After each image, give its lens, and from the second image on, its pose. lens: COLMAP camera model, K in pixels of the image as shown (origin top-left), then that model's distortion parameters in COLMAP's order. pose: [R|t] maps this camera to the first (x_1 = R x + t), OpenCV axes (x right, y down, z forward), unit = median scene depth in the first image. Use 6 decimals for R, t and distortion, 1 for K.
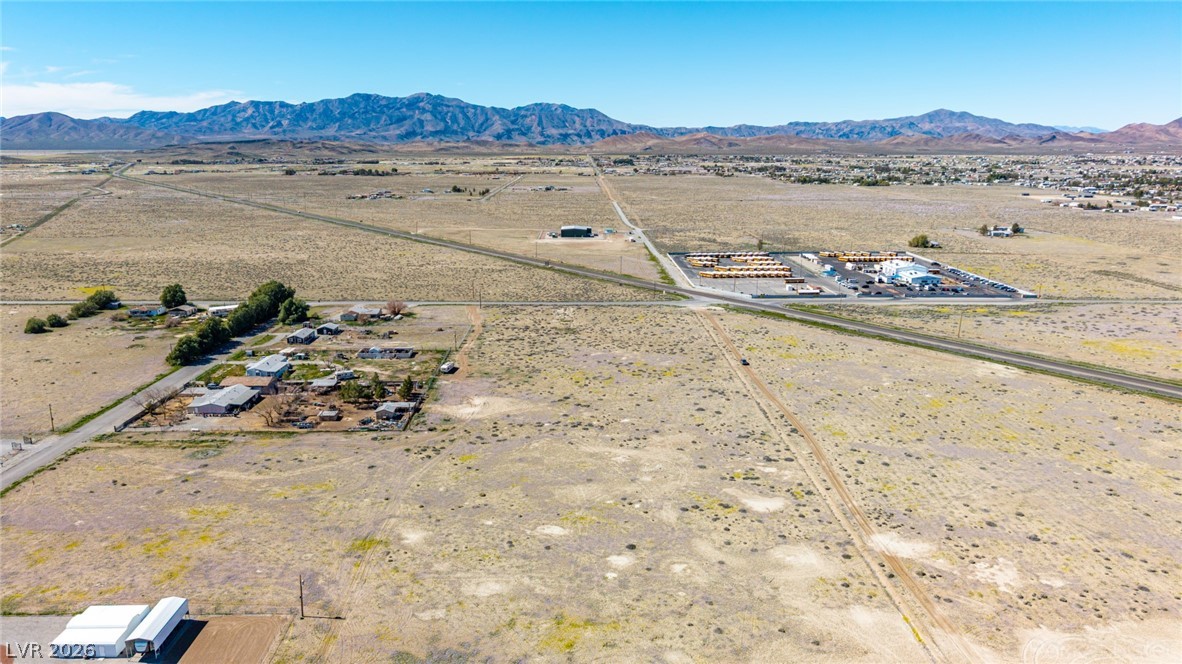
lens RADIAL K [[786.7, 0, 588.0], [0, 786.7, 335.9], [0, 0, 1]] dist [0.033750, -0.033289]
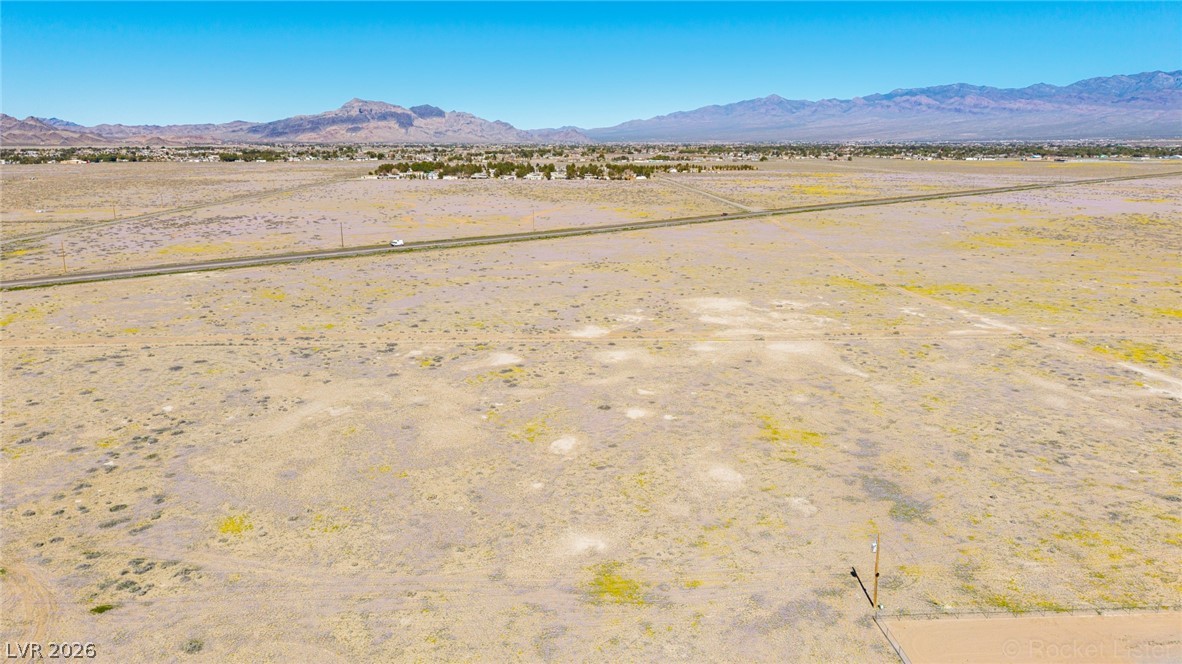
lens RADIAL K [[786.7, 0, 588.0], [0, 786.7, 335.9], [0, 0, 1]] dist [0.033750, -0.033289]
pose [[-0.027562, -0.243261, 0.969569, -0.557994], [0.241463, 0.939595, 0.242605, -0.007812], [-0.970019, 0.240801, 0.032842, 0.741297]]
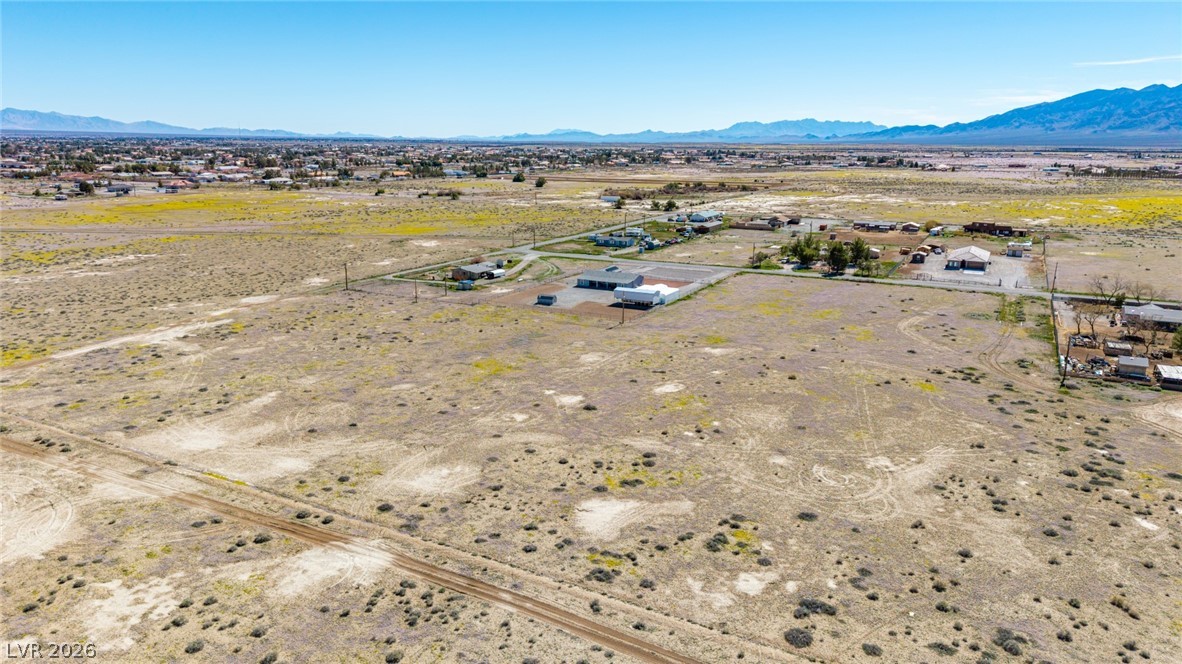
lens RADIAL K [[783.1, 0, 585.0], [0, 783.1, 332.6], [0, 0, 1]] dist [0.035792, -0.034507]
pose [[-0.492137, 0.204504, -0.846156, 0.540002], [-0.215080, 0.913314, 0.345829, -0.056453], [0.843529, 0.352186, -0.405491, 0.983208]]
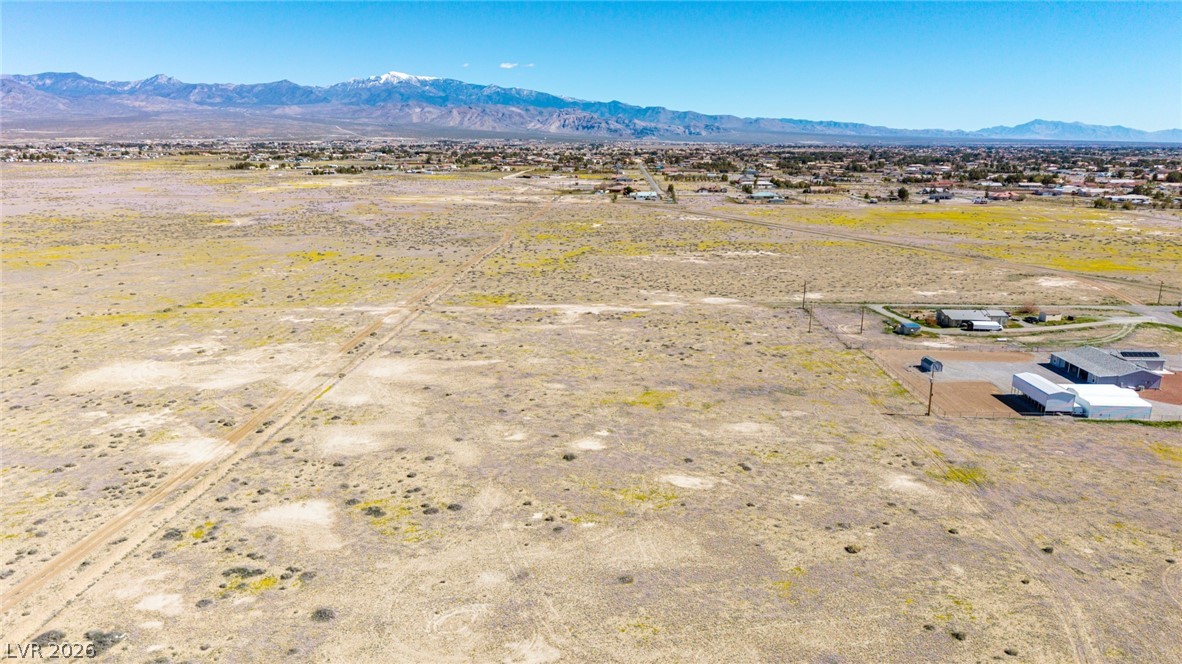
lens RADIAL K [[785.1, 0, 590.7], [0, 785.1, 330.0], [0, 0, 1]] dist [0.030557, -0.029491]
pose [[-0.998528, -0.021068, 0.049984, 0.002474], [0.004267, 0.888123, 0.459587, -0.118313], [-0.054074, 0.459123, -0.886725, 1.195508]]
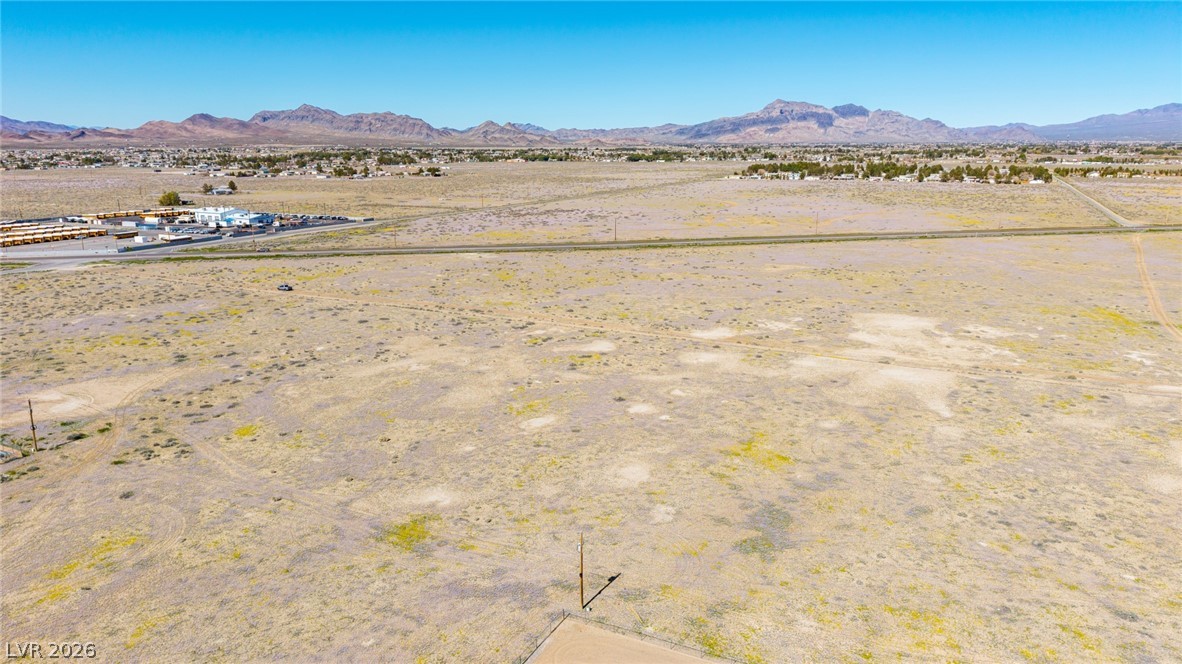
lens RADIAL K [[786.4, 0, 588.3], [0, 786.4, 331.5], [0, 0, 1]] dist [0.046553, -0.050072]
pose [[0.461435, -0.211605, 0.861569, -0.524816], [0.217399, 0.968500, 0.121434, 0.063174], [-0.860125, 0.131270, 0.492902, 0.453665]]
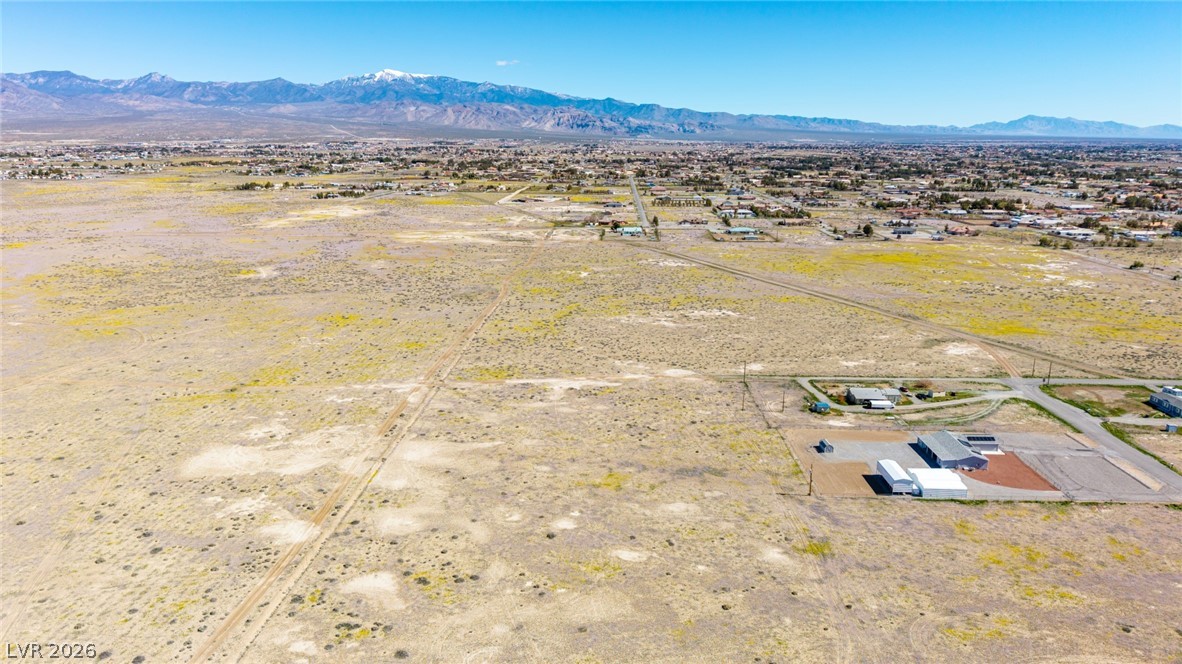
lens RADIAL K [[782.0, 0, 591.0], [0, 782.0, 332.0], [0, 0, 1]] dist [0.034205, -0.033267]
pose [[-0.998891, -0.017739, 0.043613, -0.028016], [0.004604, 0.885074, 0.465427, -0.336086], [-0.046857, 0.465112, -0.884011, 1.353669]]
